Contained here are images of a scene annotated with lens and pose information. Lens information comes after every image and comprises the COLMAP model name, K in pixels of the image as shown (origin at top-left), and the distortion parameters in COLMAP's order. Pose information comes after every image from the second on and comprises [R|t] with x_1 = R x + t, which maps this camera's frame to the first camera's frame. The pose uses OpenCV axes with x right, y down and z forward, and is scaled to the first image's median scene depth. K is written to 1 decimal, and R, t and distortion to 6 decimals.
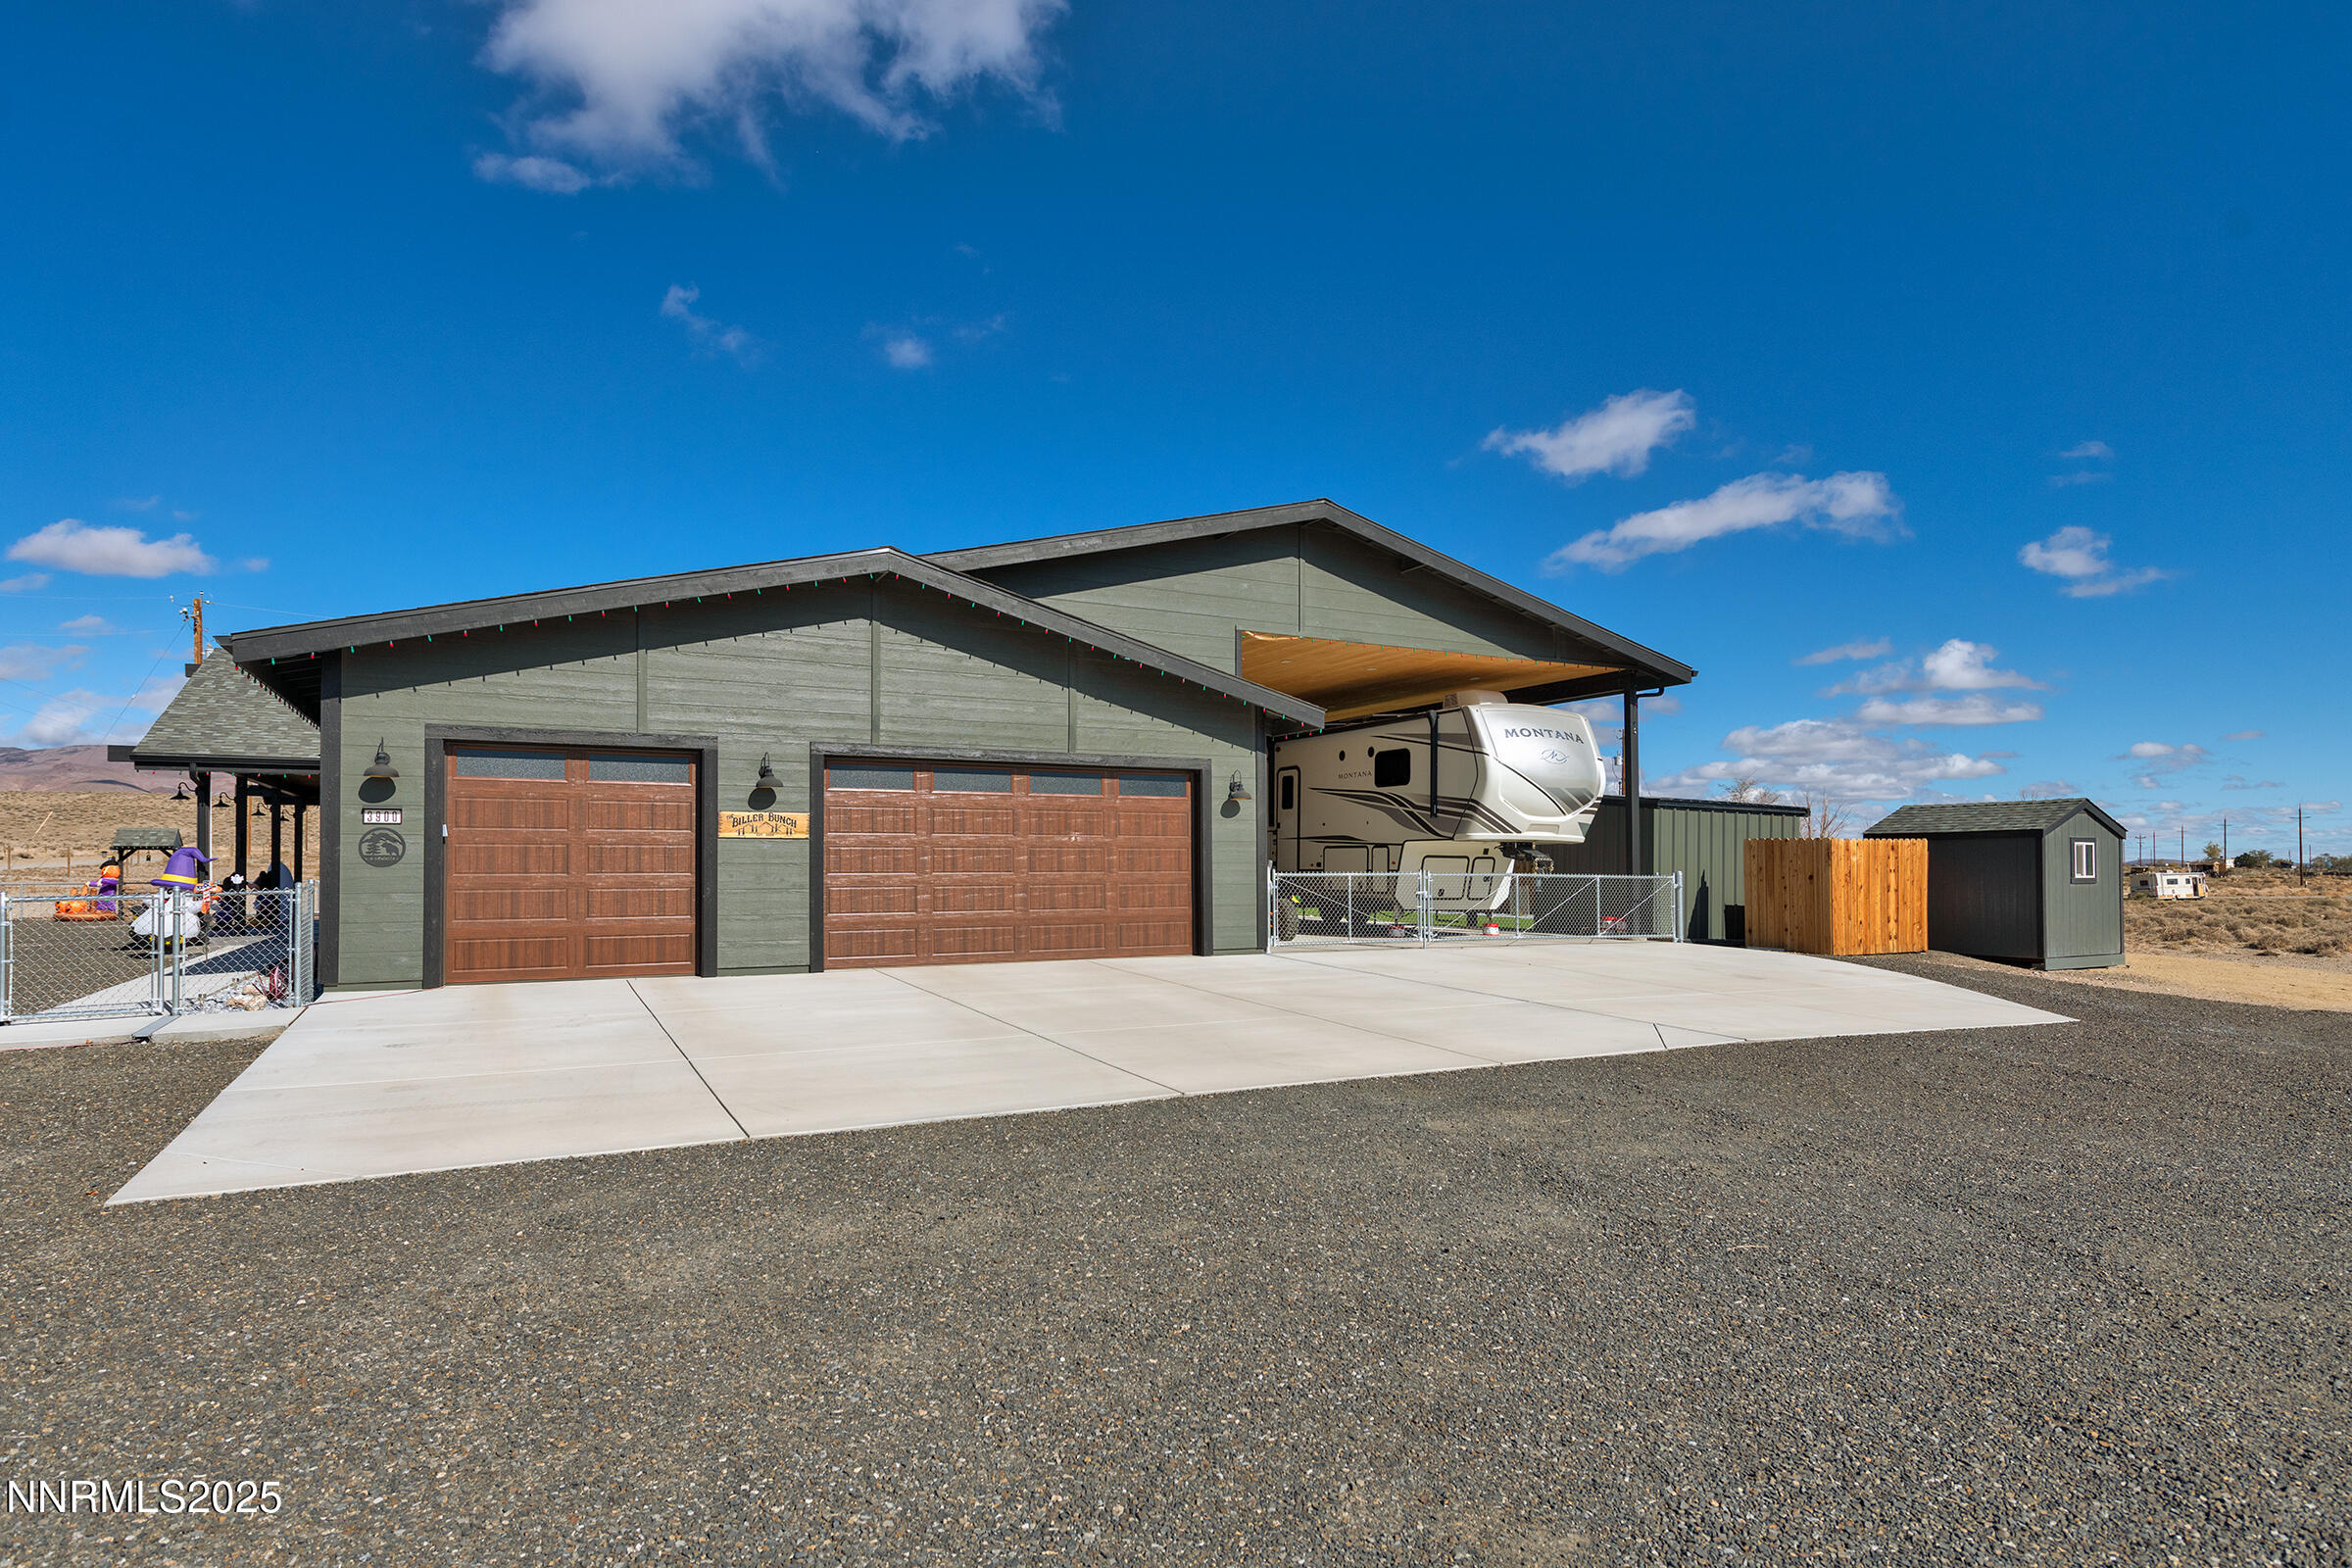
lens RADIAL K [[1282.6, 0, 1176.0], [0, 1282.6, 784.0], [0, 0, 1]] dist [-0.000444, -0.000054]
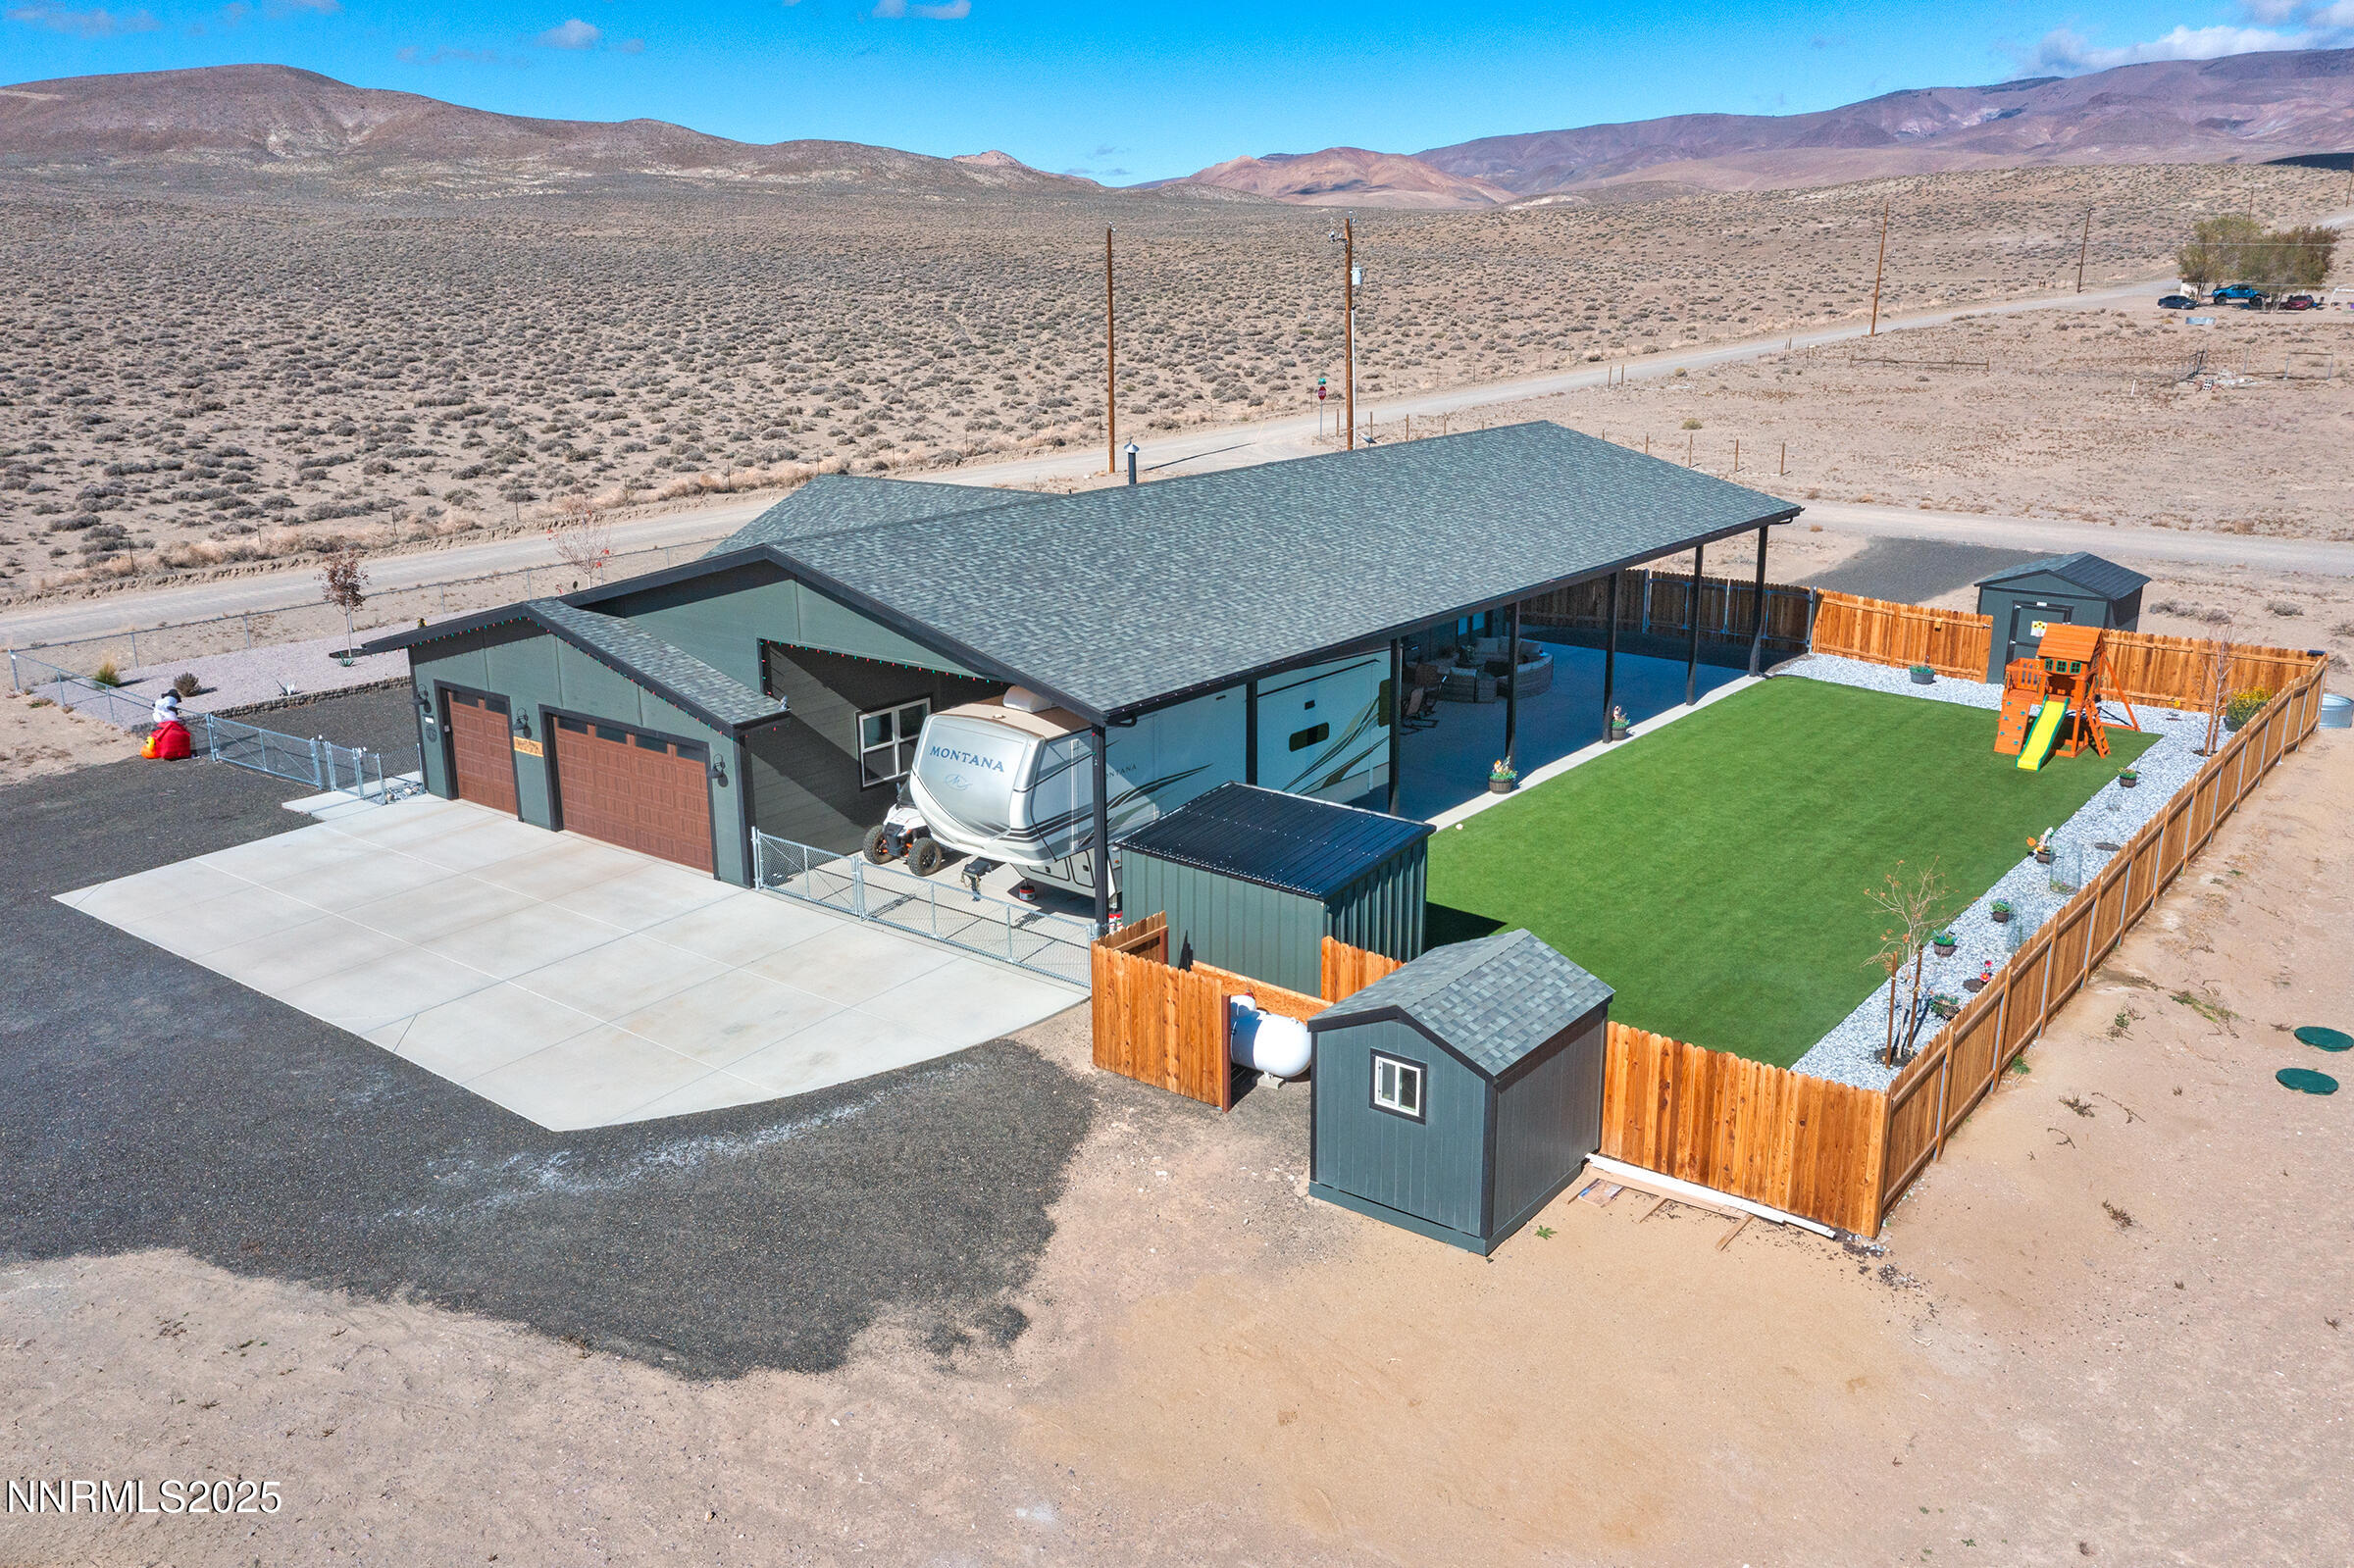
lens RADIAL K [[1891.2, 0, 1177.0], [0, 1891.2, 784.0], [0, 0, 1]] dist [0.000896, 0.000555]
pose [[0.409968, 0.251877, -0.876632, 2.006682], [0.062644, 0.951069, 0.302560, -0.557187], [0.909946, -0.178956, 0.374130, 0.684995]]
